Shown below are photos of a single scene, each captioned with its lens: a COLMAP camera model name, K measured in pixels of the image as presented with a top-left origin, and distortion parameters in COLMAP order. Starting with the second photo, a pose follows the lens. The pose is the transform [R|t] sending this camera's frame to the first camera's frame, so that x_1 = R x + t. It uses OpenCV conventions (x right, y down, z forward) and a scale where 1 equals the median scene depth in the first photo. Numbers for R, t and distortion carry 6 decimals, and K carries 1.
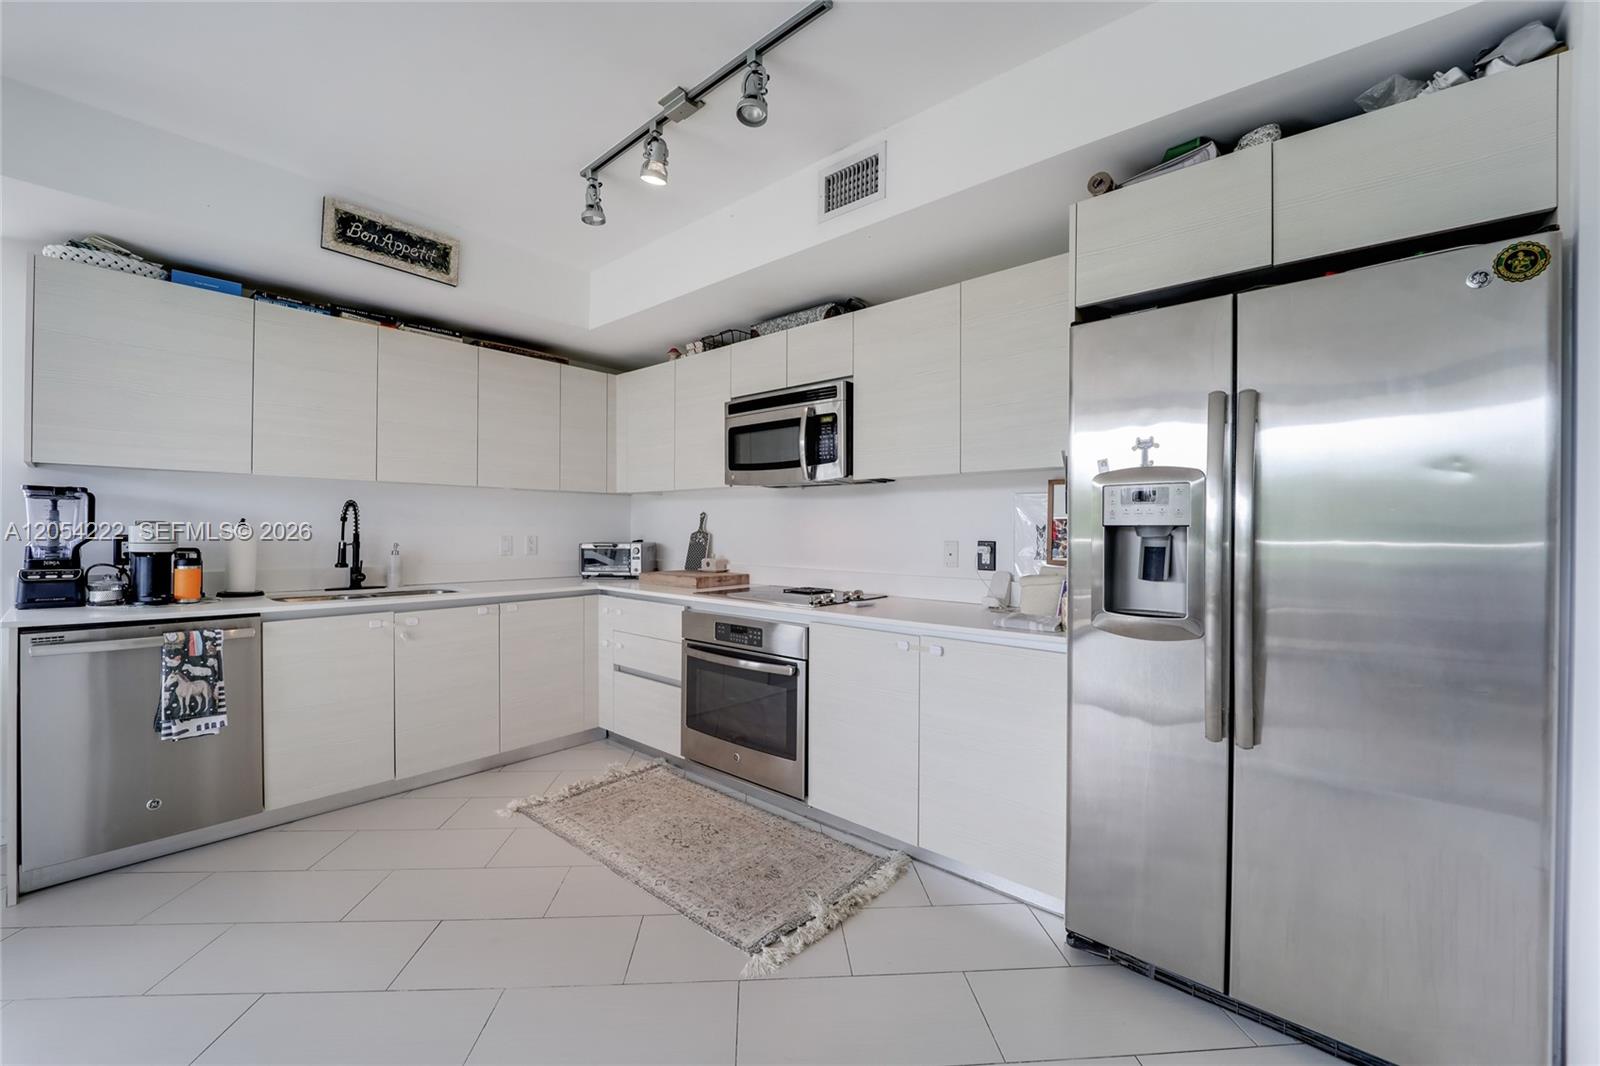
lens RADIAL K [[648.2, 0, 794.1], [0, 648.2, 530.0], [0, 0, 1]] dist [-0.008679, -0.000043]
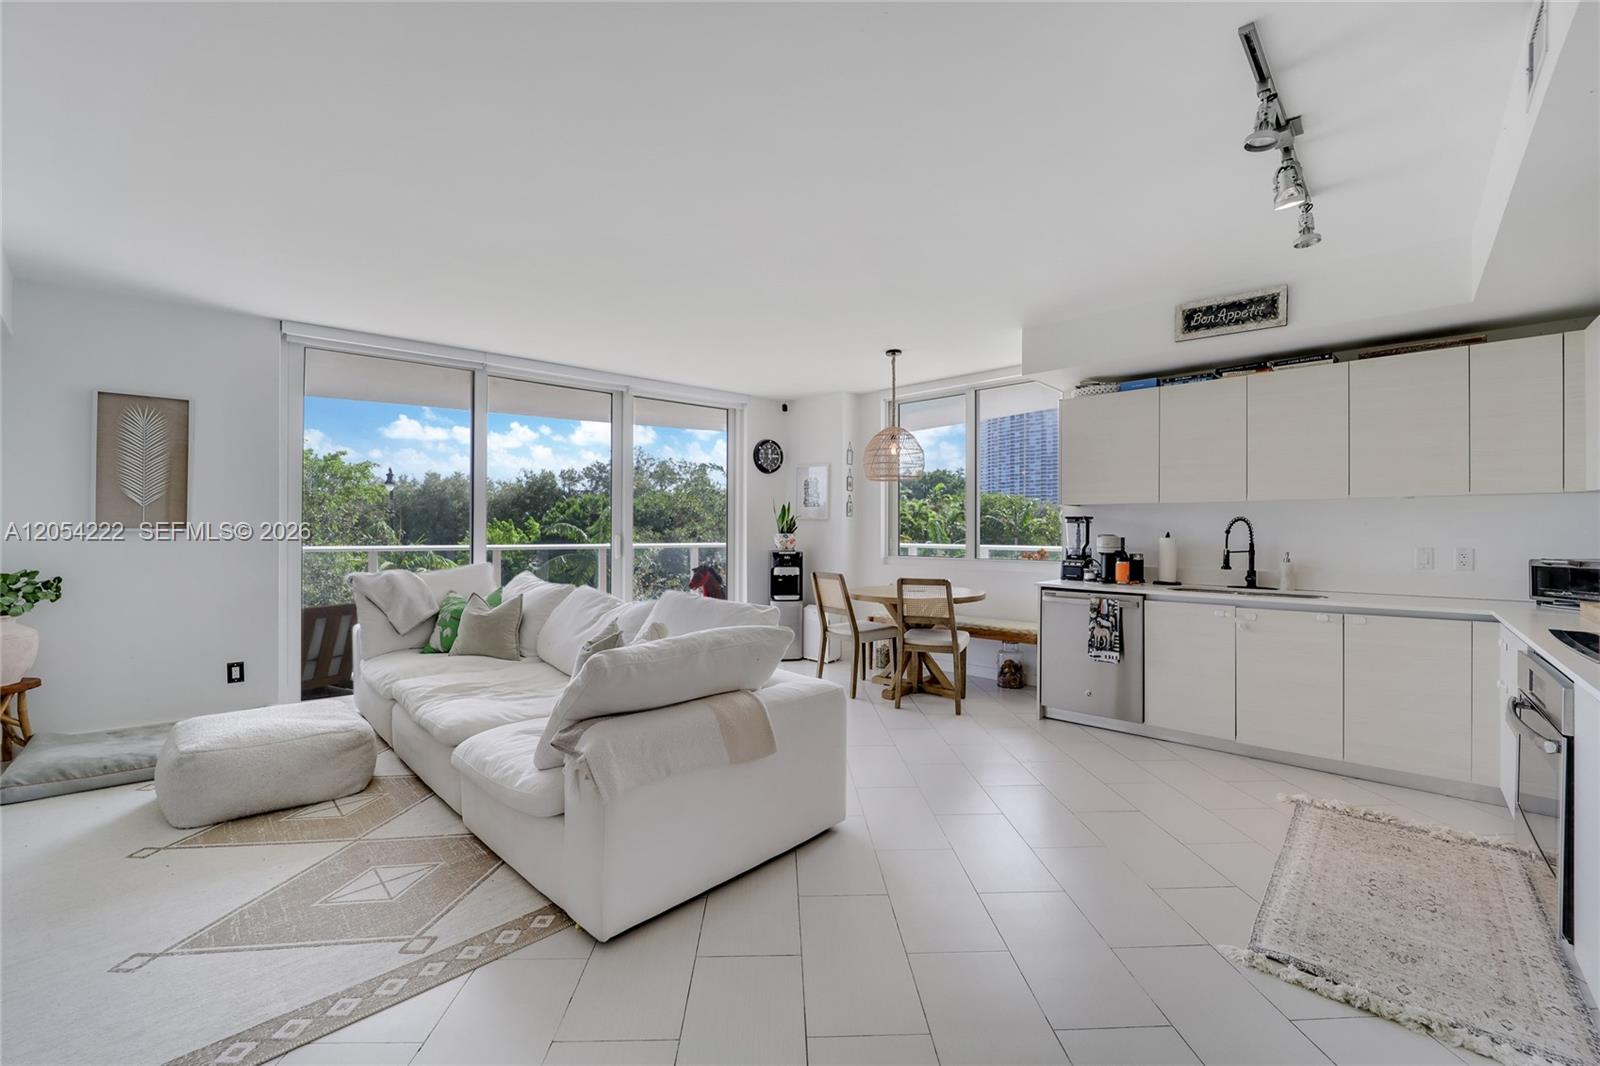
lens RADIAL K [[648.2, 0, 794.1], [0, 648.2, 530.0], [0, 0, 1]] dist [-0.008679, -0.000043]
pose [[-0.037416, -0.007048, -0.999275, 0.667698], [-0.001600, 0.999974, -0.006993, -0.011250], [0.999298, 0.001337, -0.037427, 0.196127]]
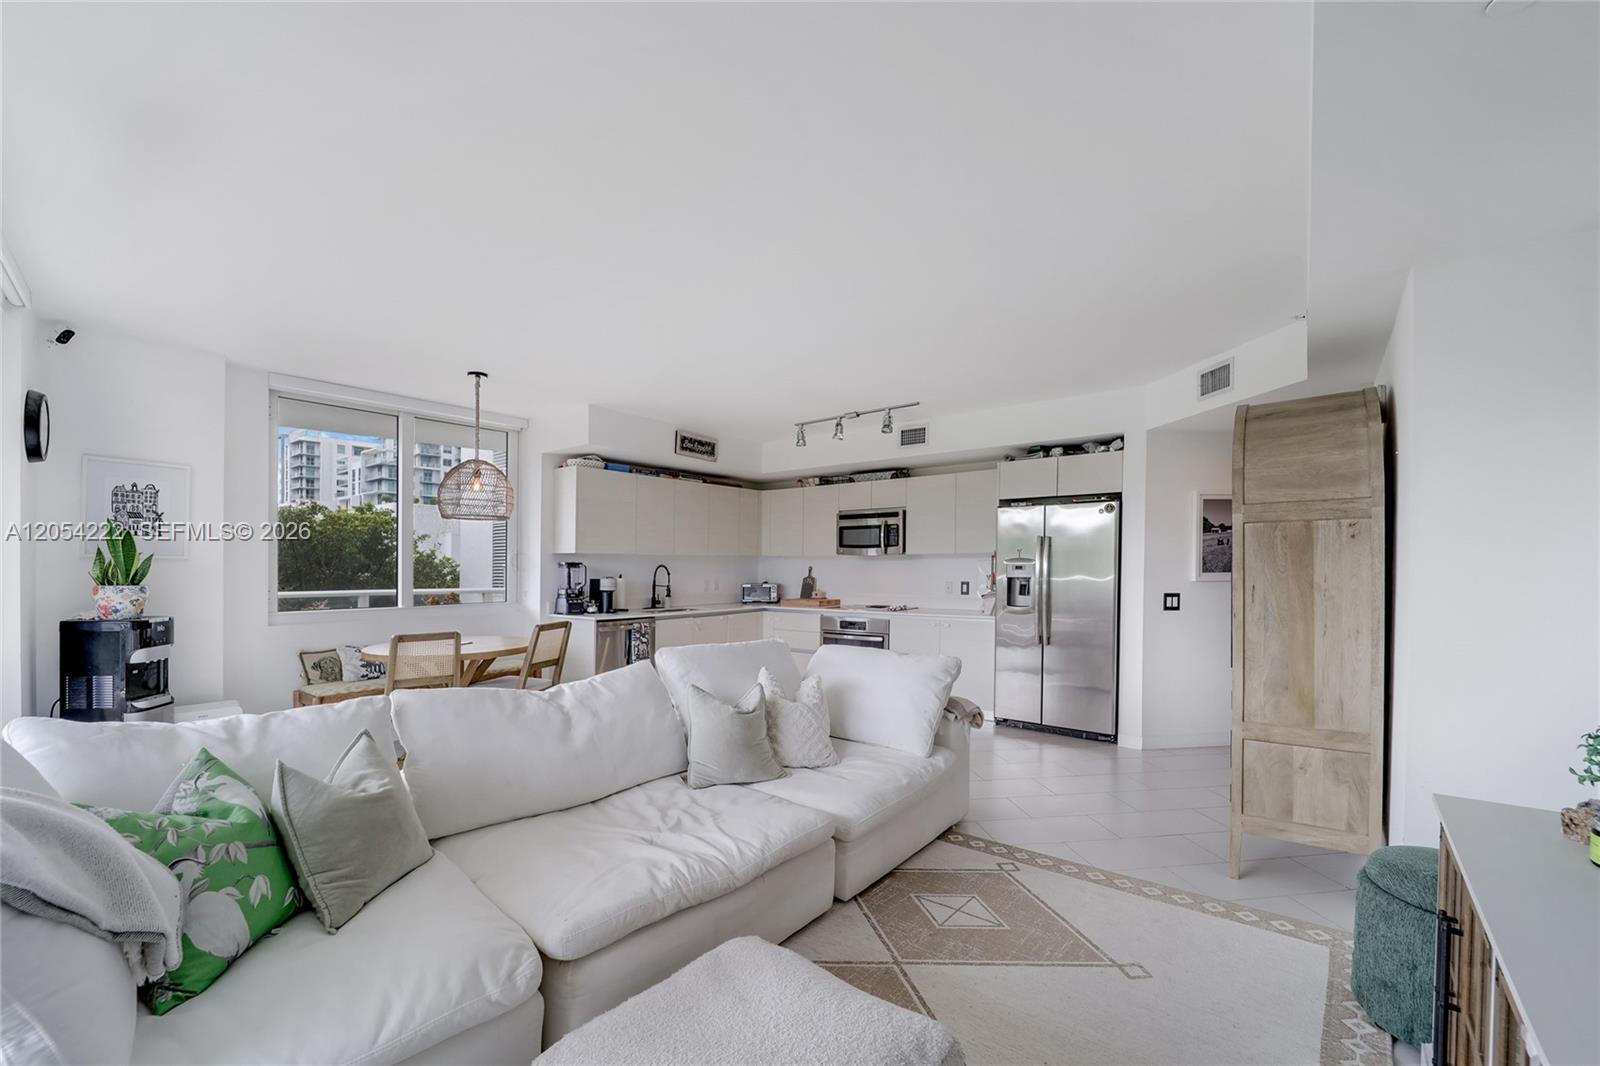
lens RADIAL K [[679.2, 0, 797.6], [0, 679.2, 594.1], [0, 0, 1]] dist [-0.001143, -0.000065]
pose [[0.997187, -0.010754, 0.074180, -0.455449], [0.007627, 0.999075, 0.042311, -0.043446], [-0.074567, -0.041626, 0.996347, -1.301414]]
